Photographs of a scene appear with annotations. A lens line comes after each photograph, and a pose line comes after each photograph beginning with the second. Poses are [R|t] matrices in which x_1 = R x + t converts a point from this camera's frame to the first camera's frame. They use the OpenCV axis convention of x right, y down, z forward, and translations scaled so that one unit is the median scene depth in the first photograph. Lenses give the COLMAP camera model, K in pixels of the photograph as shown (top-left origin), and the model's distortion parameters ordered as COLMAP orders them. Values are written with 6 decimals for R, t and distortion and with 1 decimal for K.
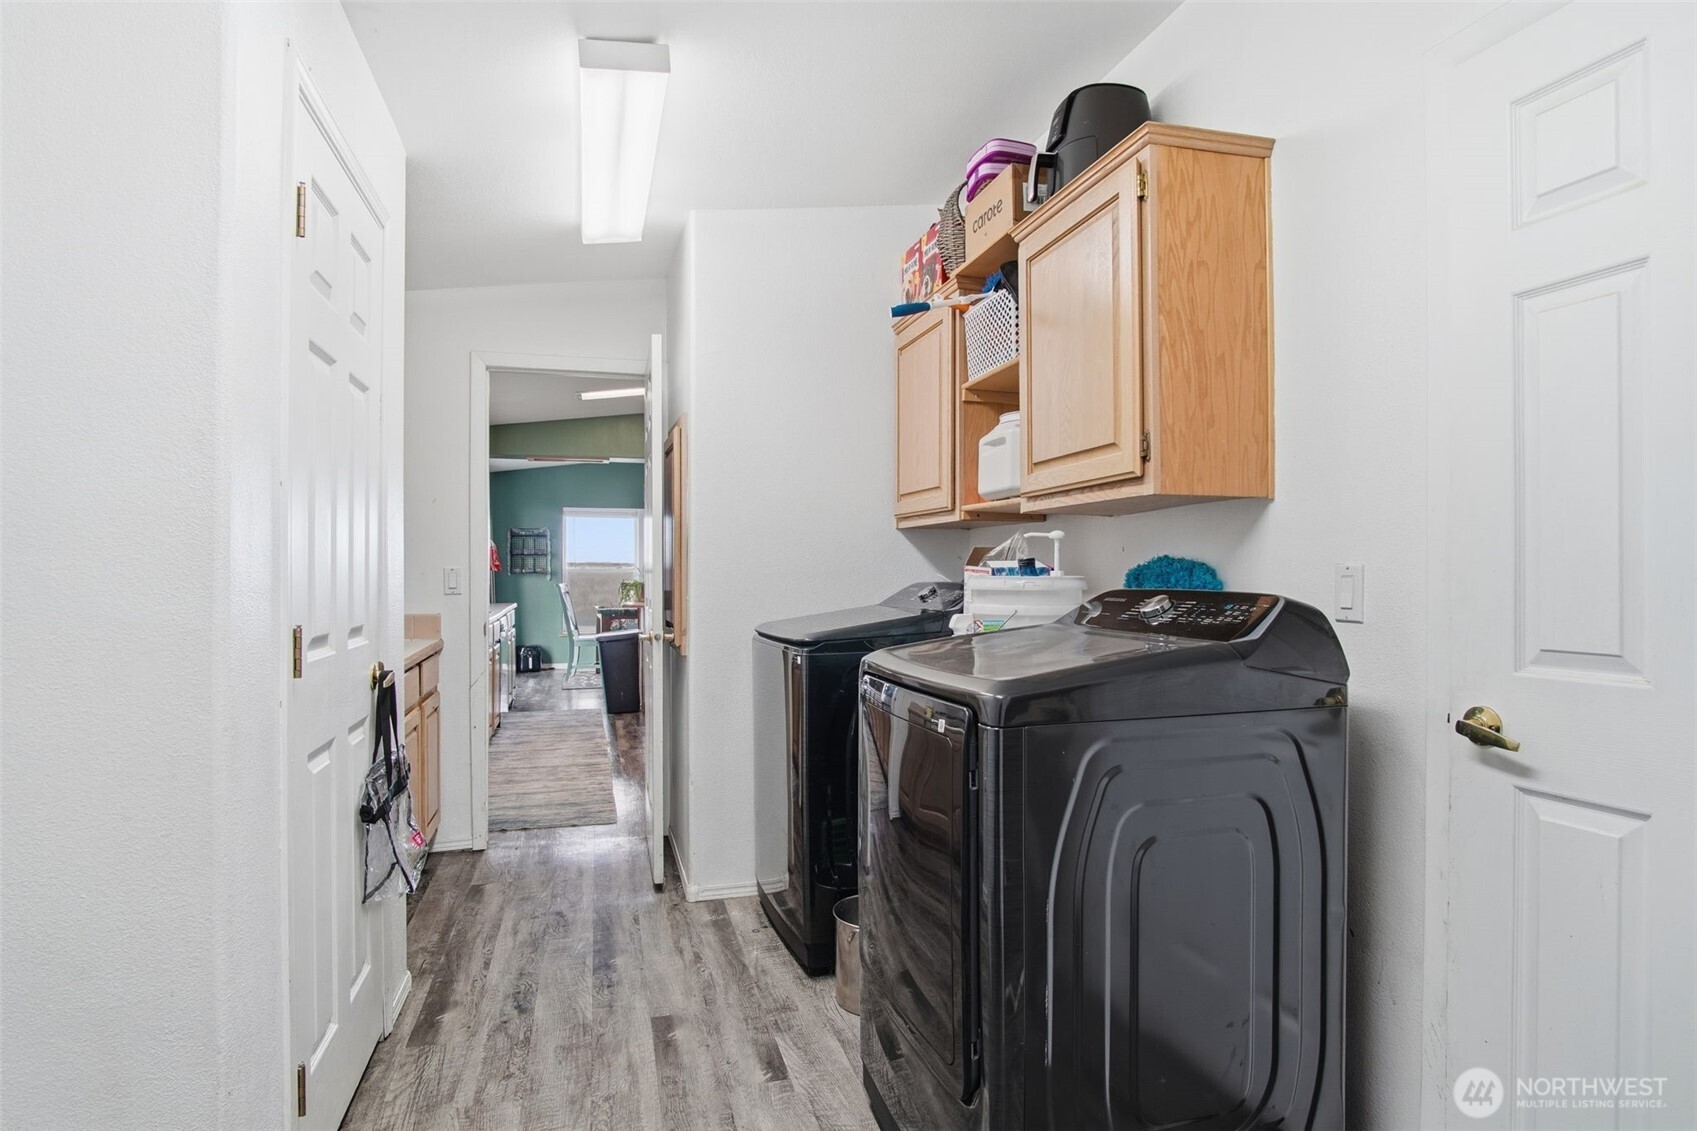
lens RADIAL K [[913.3, 0, 848.5], [0, 913.3, 565.5], [0, 0, 1]] dist [-0.036532, 0.000132]
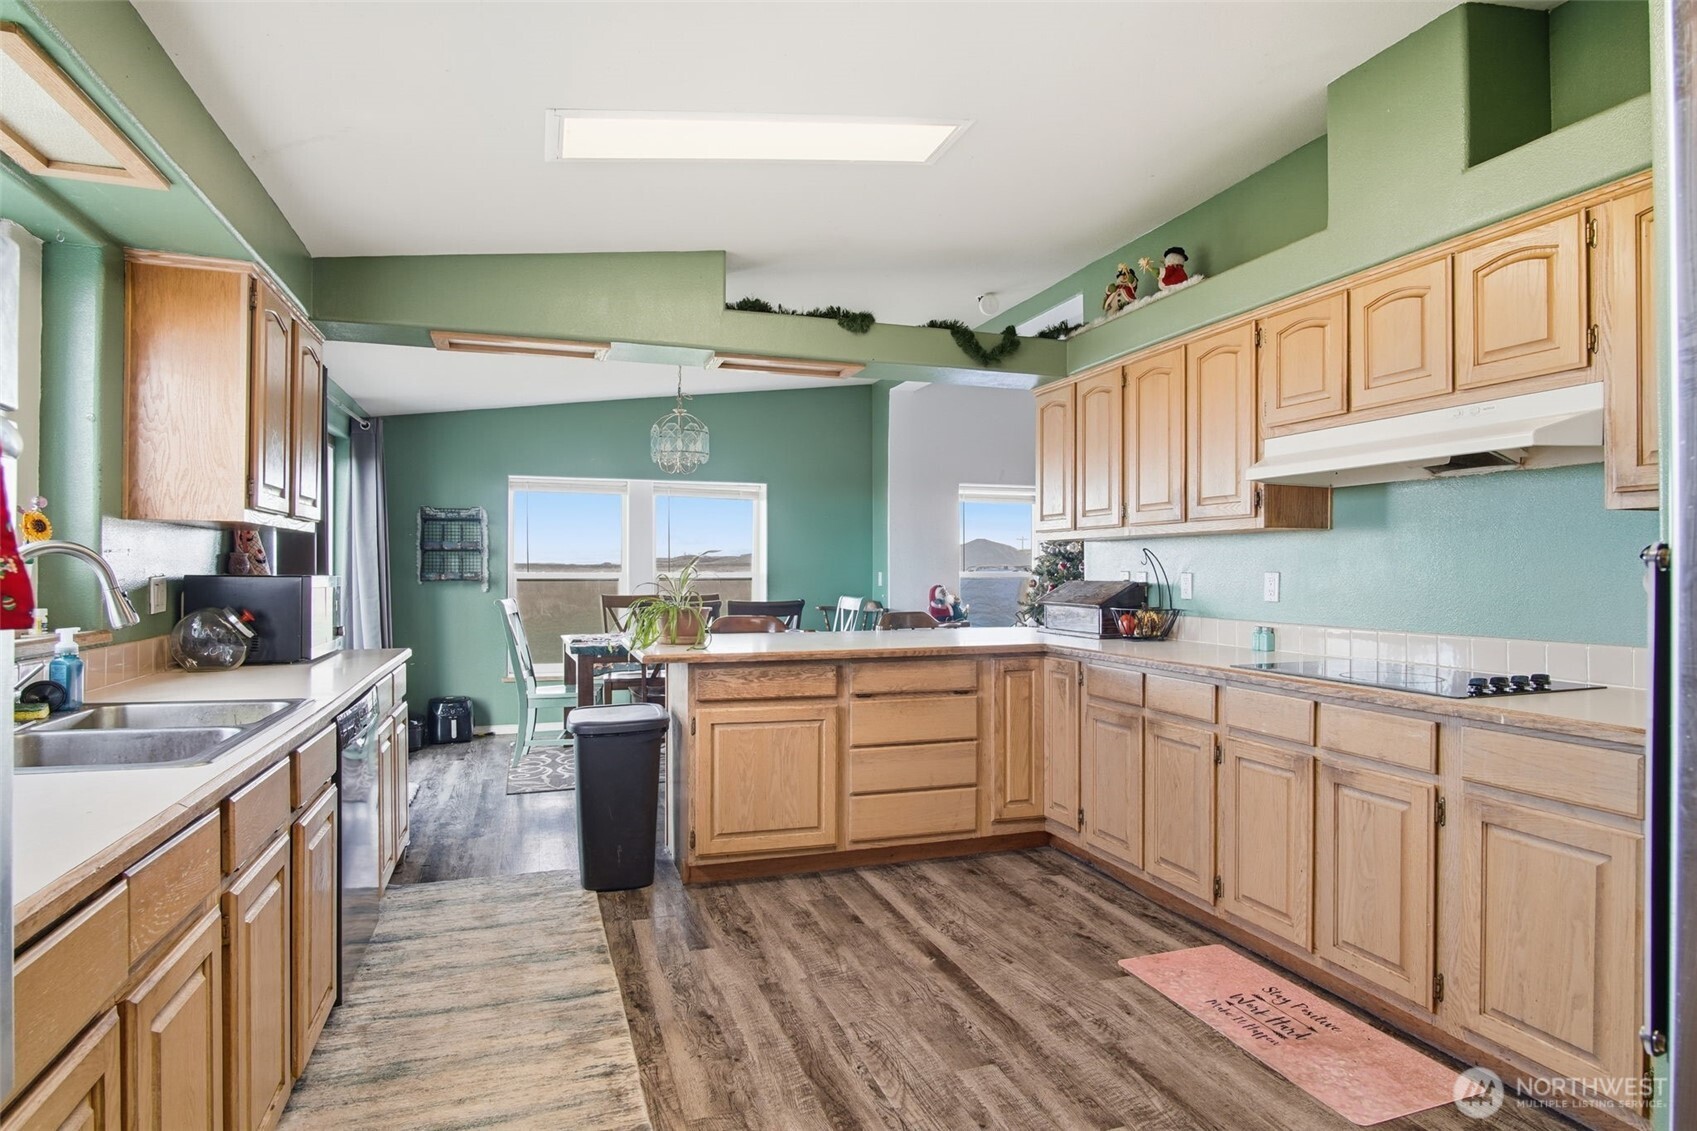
lens RADIAL K [[913.3, 0, 848.5], [0, 913.3, 565.5], [0, 0, 1]] dist [-0.036532, 0.000132]
pose [[0.998776, 0.003462, 0.049345, -0.113625], [-0.003756, 0.999976, 0.005858, -0.006397], [-0.049324, -0.006036, 0.998765, 0.372760]]
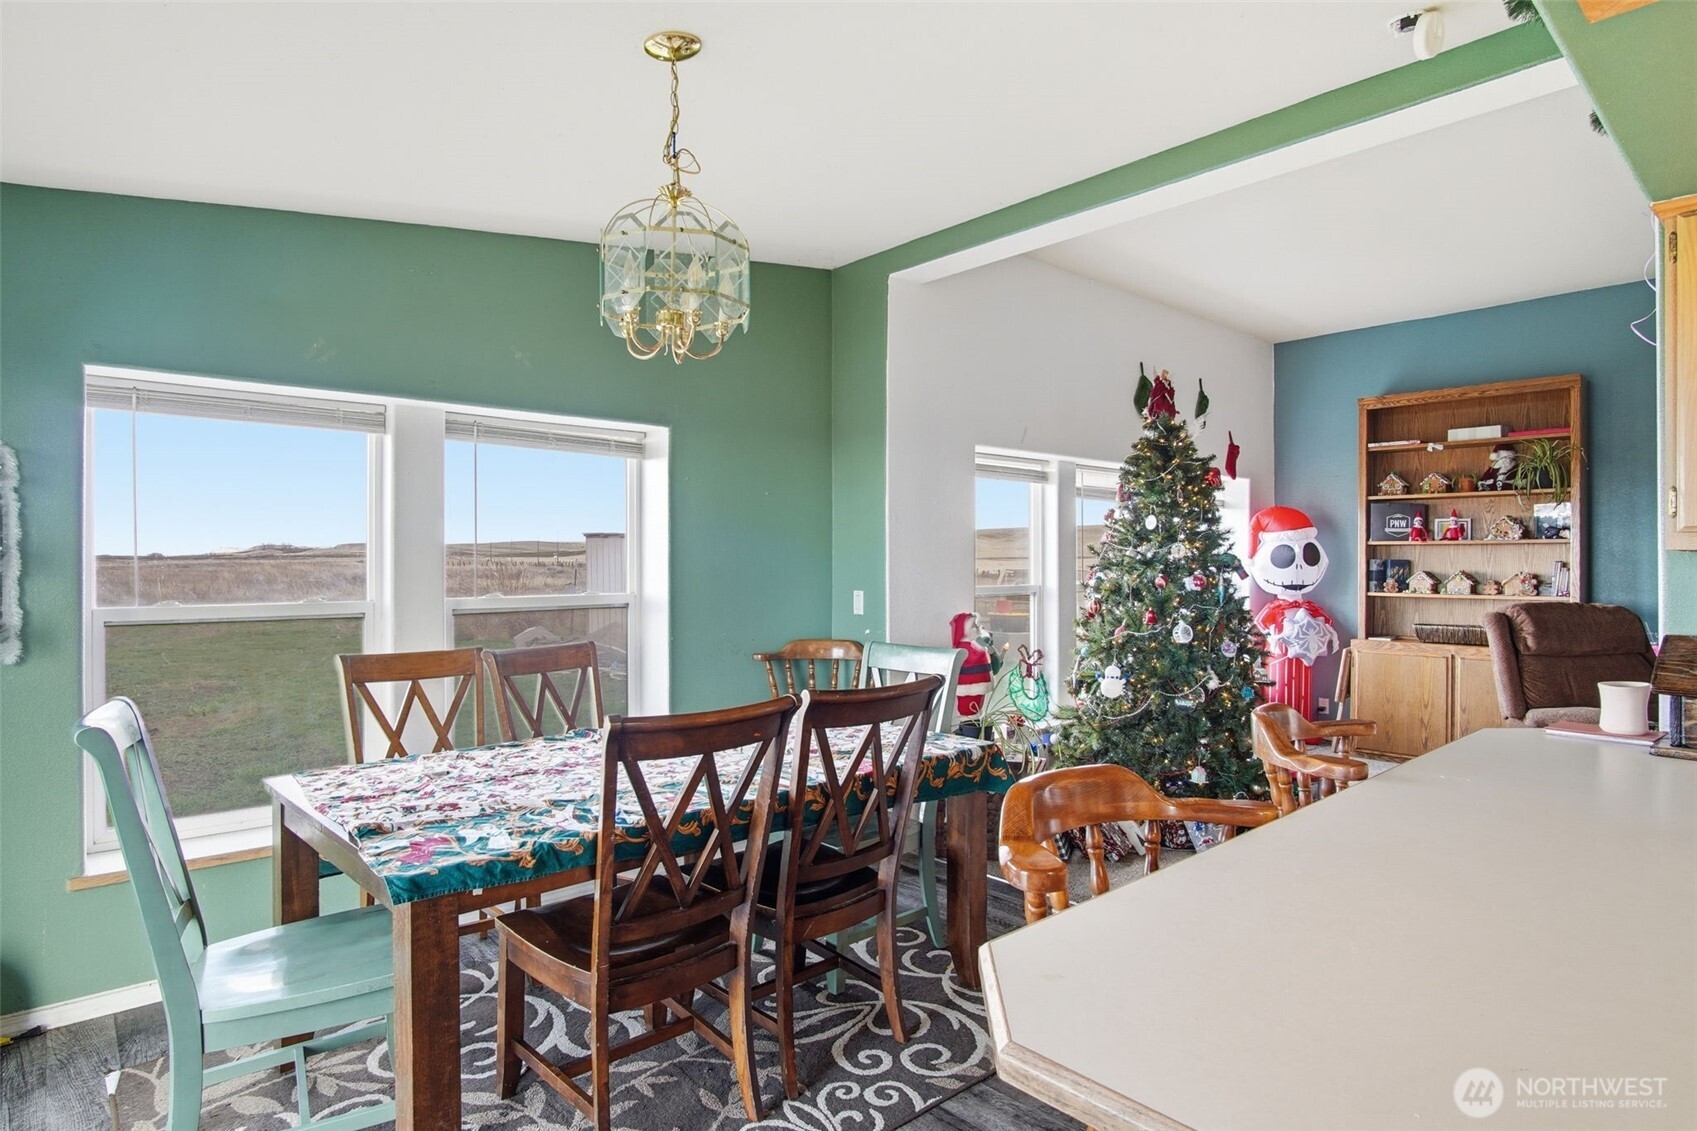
lens RADIAL K [[913.3, 0, 848.5], [0, 913.3, 565.5], [0, 0, 1]] dist [-0.036532, 0.000132]
pose [[0.901070, -0.001844, 0.433670, -0.233628], [-0.005092, 0.999877, 0.014832, -0.014265], [-0.433644, -0.015573, 0.900950, 0.700934]]
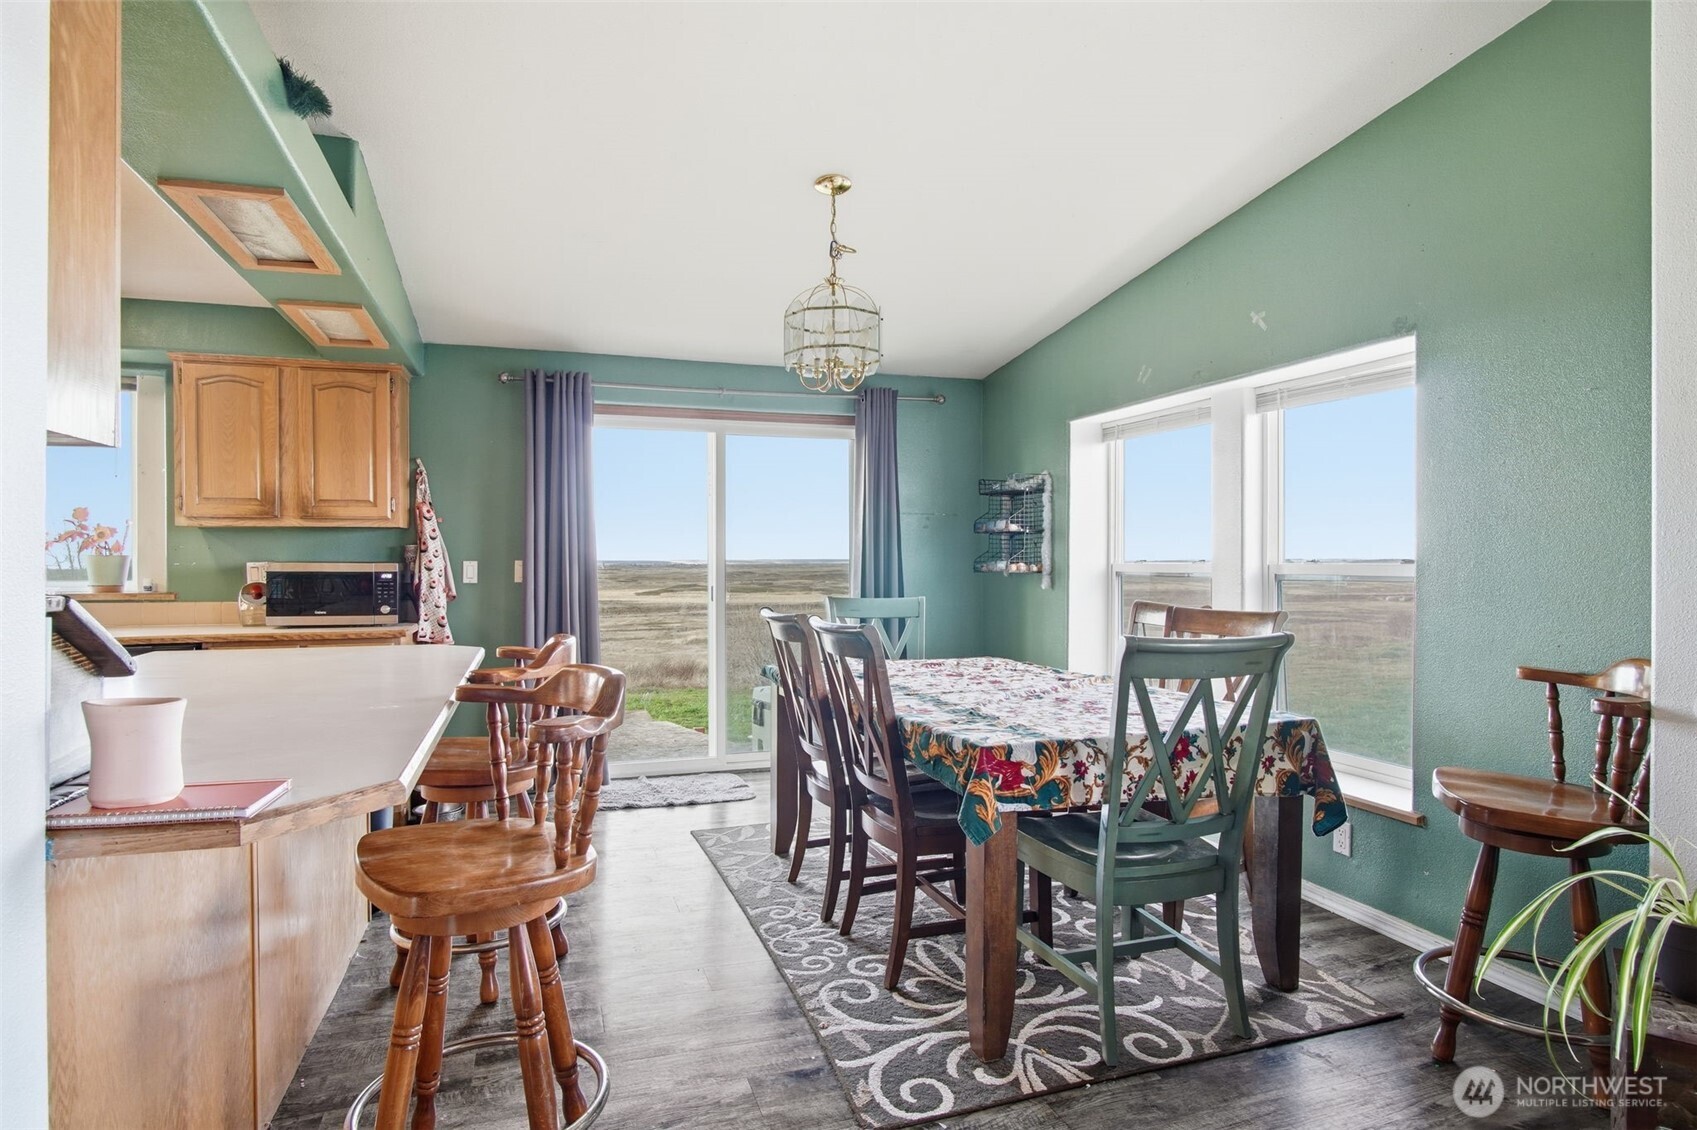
lens RADIAL K [[913.3, 0, 848.5], [0, 913.3, 565.0], [0, 0, 1]] dist [-0.036532, 0.000132]
pose [[0.059628, 0.009196, -0.998178, 0.116300], [0.006403, 0.999933, 0.009595, -0.000018], [0.998200, -0.006963, 0.059565, 0.880590]]
